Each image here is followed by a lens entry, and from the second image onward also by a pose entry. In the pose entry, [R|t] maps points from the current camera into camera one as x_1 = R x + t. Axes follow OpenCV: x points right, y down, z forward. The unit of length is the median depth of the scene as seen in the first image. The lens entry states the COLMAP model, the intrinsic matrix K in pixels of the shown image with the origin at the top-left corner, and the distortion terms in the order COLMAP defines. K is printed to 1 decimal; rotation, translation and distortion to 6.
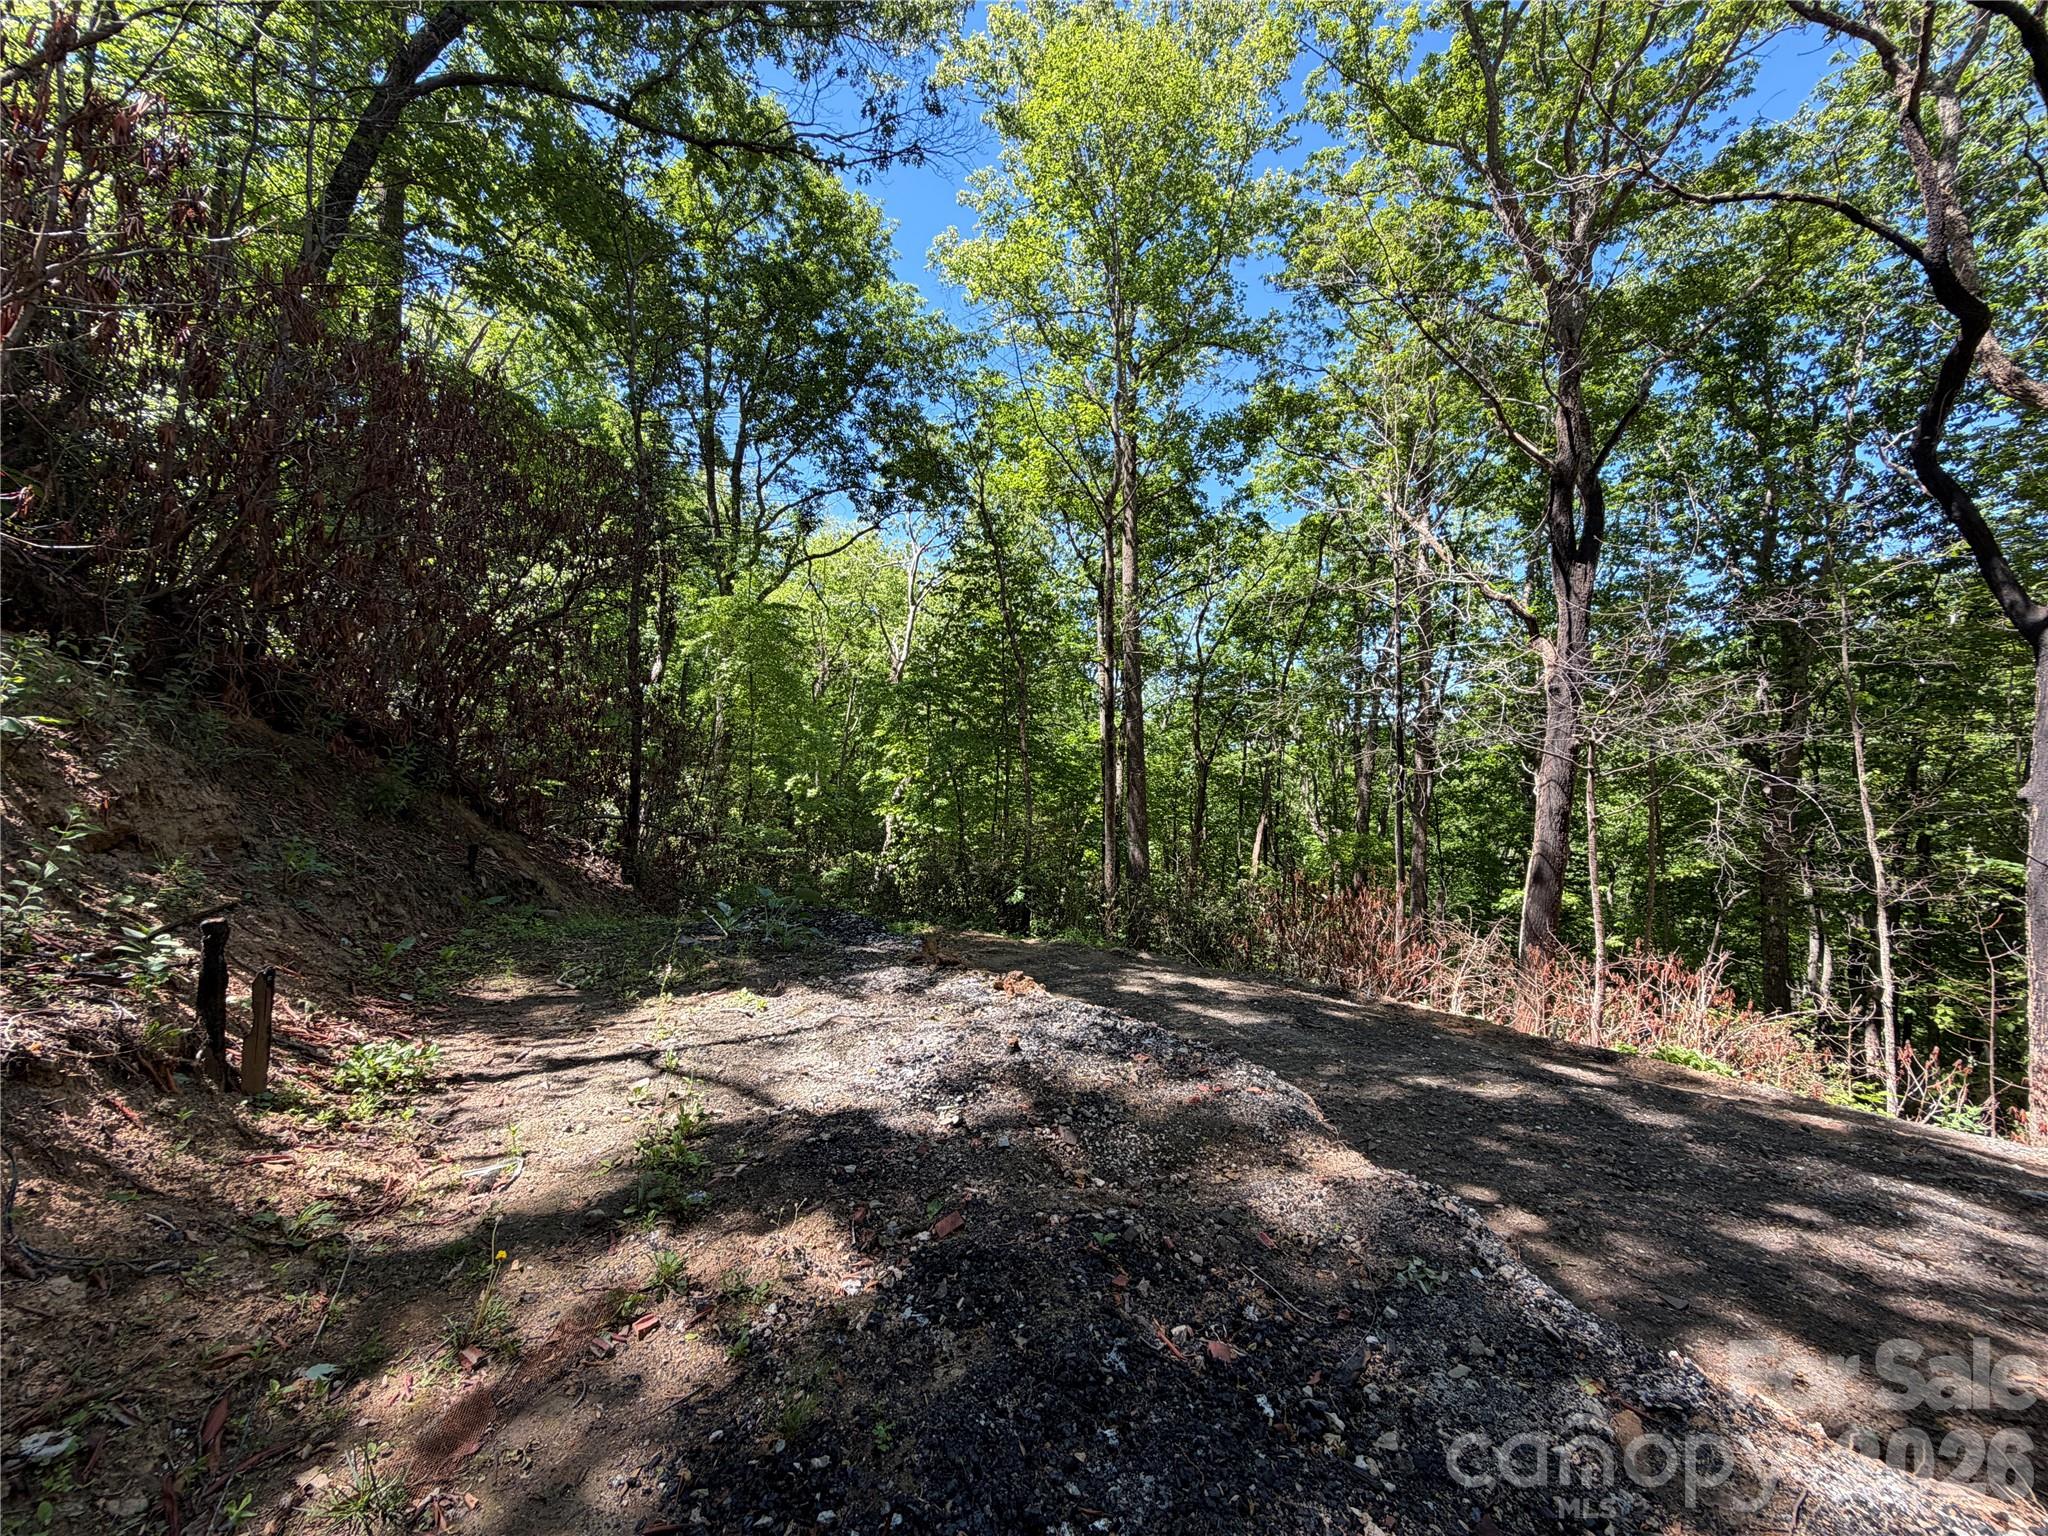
lens RADIAL K [[813.0, 0, 1020.0], [0, 813.0, 769.8], [0, 0, 1]] dist [0.001442, -0.000556]
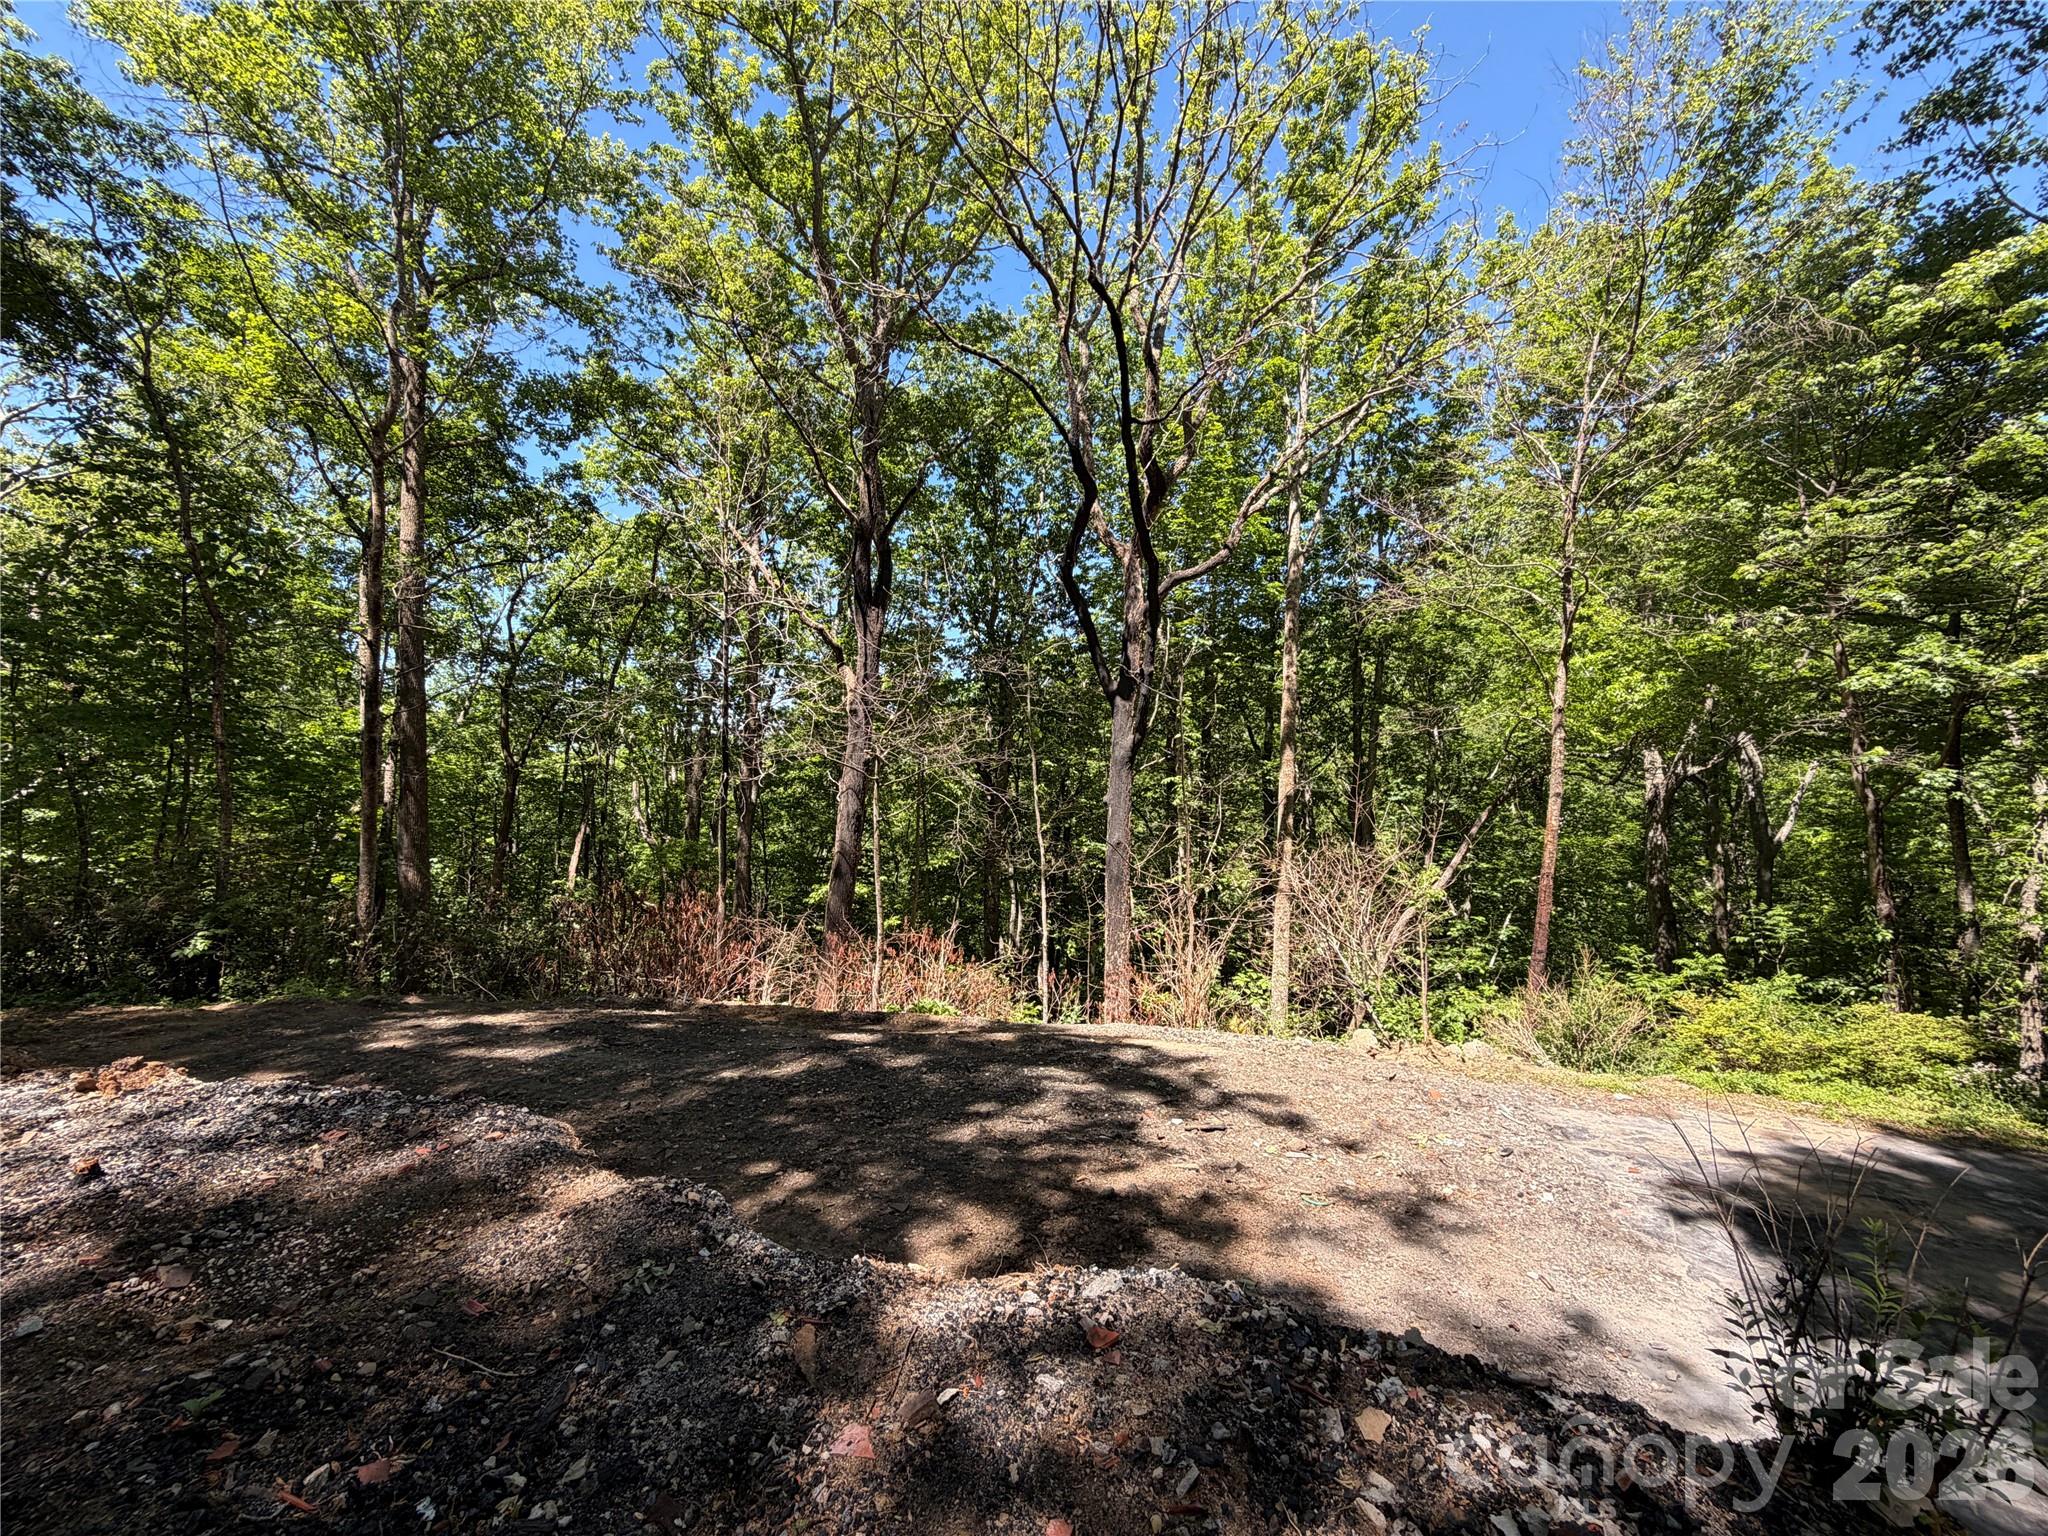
lens RADIAL K [[813.0, 0, 1019.4], [0, 813.0, 770.8], [0, 0, 1]] dist [0.001442, -0.000556]
pose [[0.717213, 0.023698, 0.696451, 0.014029], [-0.018568, 0.999717, -0.014895, 0.000273], [-0.696607, -0.002249, 0.717449, -0.005332]]
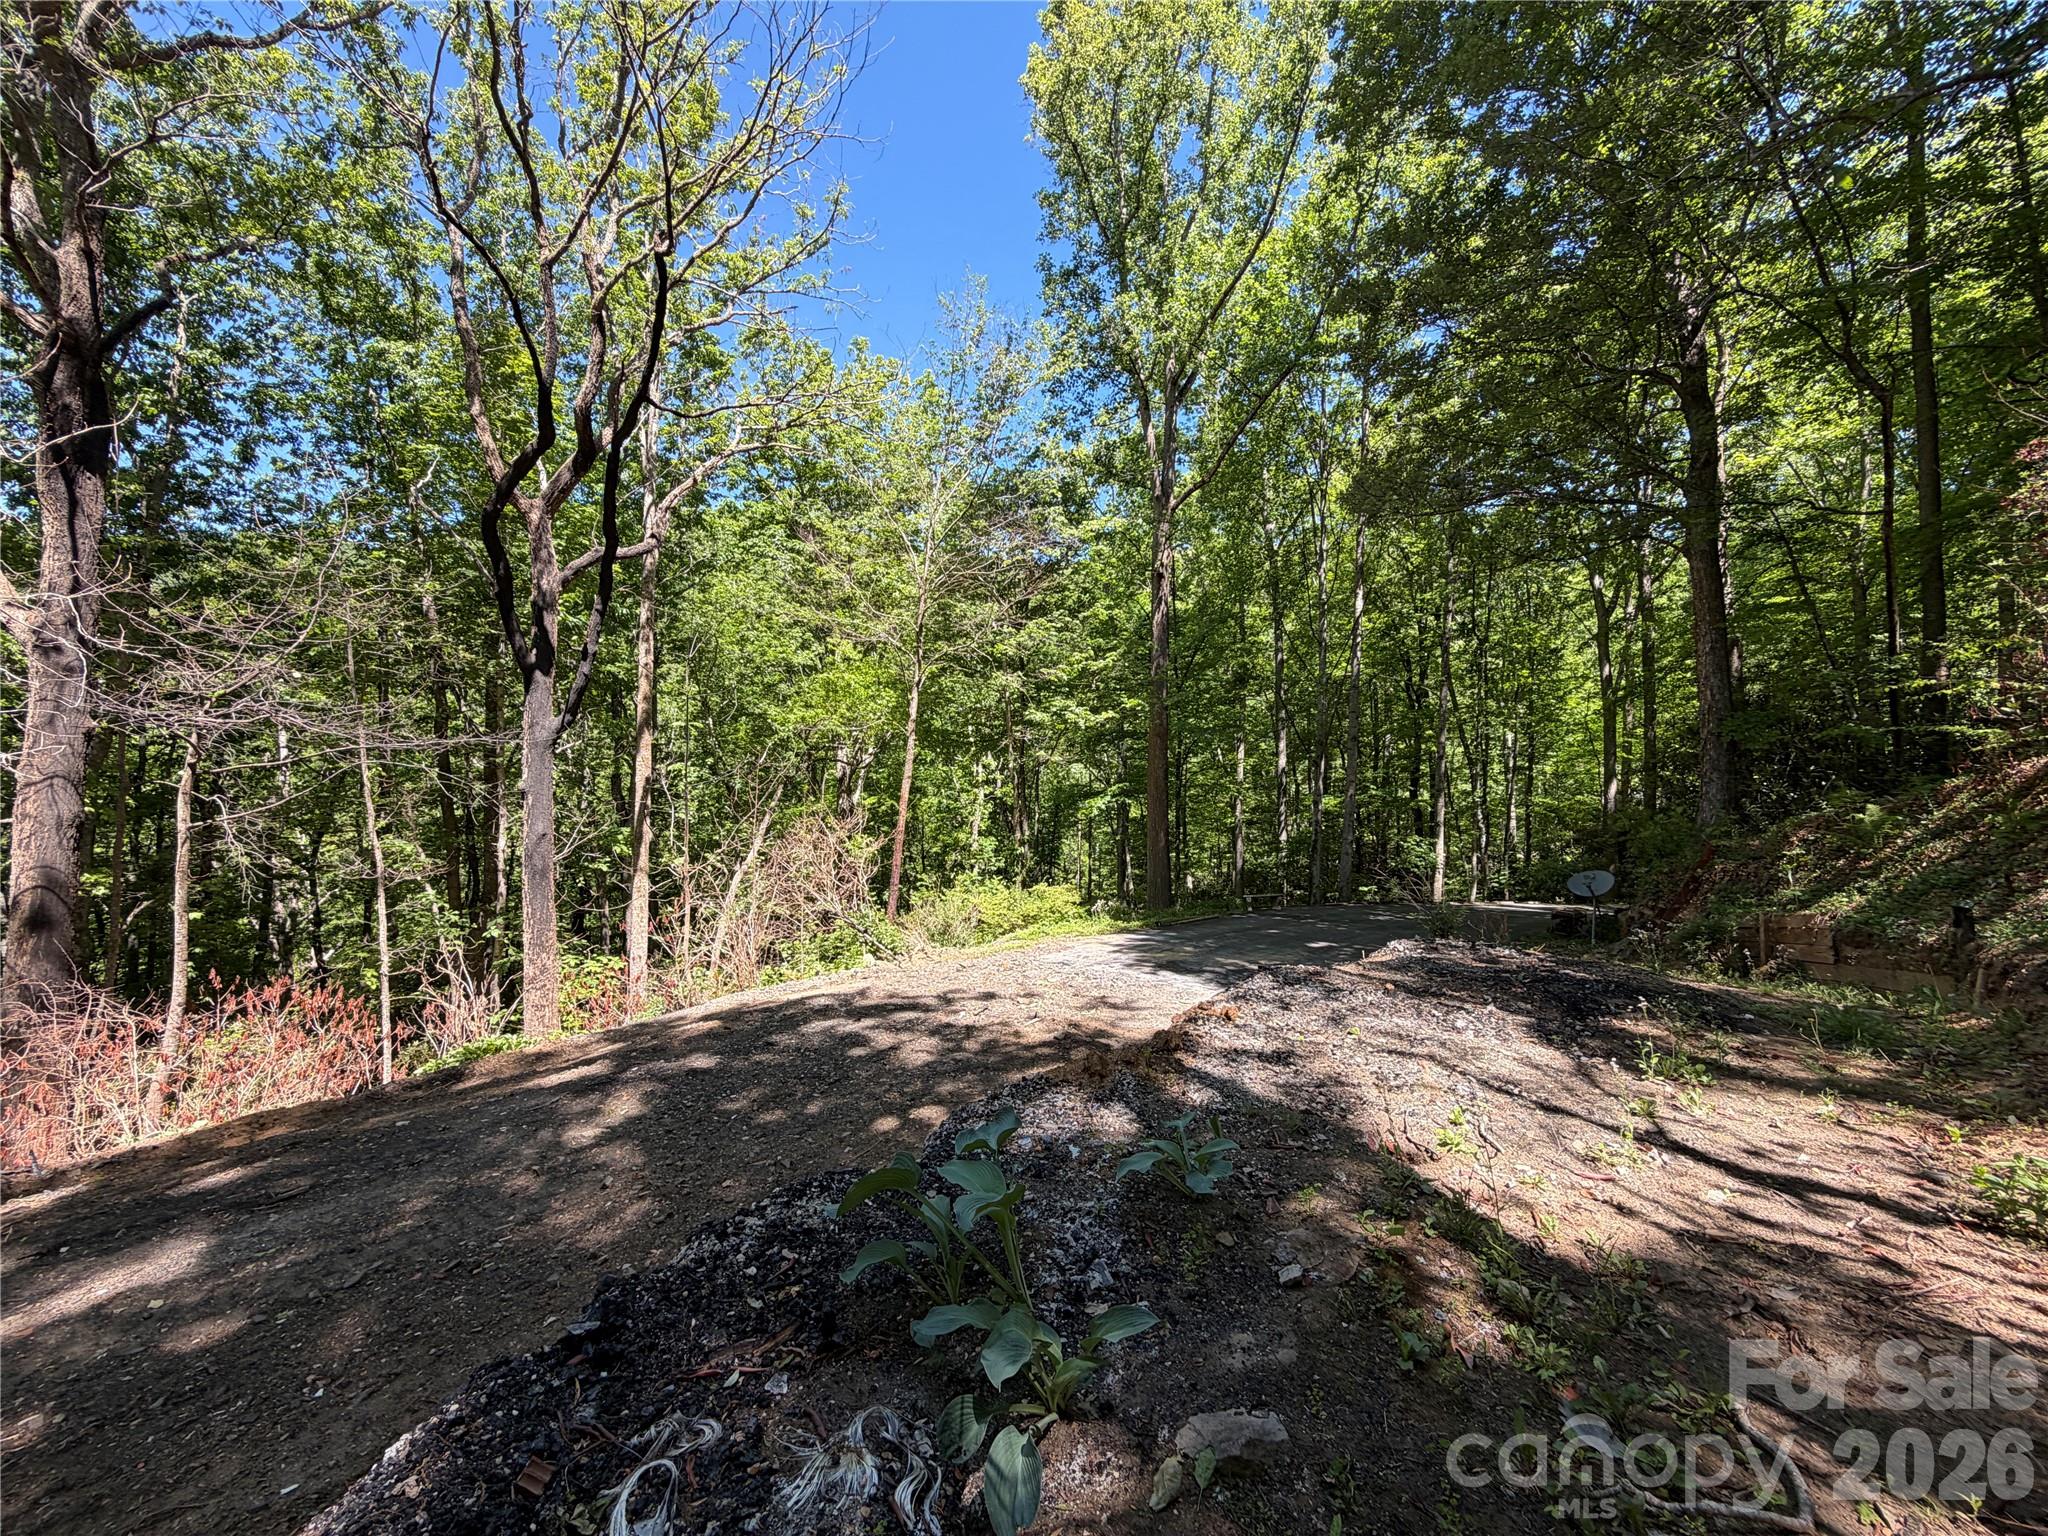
lens RADIAL K [[813.0, 0, 1017.5], [0, 813.0, 767.1], [0, 0, 1]] dist [0.001442, -0.000556]
pose [[-0.302351, 0.005875, 0.953179, -0.237861], [-0.018521, 0.999756, -0.012037, -0.001188], [-0.953017, -0.021293, -0.302168, 0.424088]]
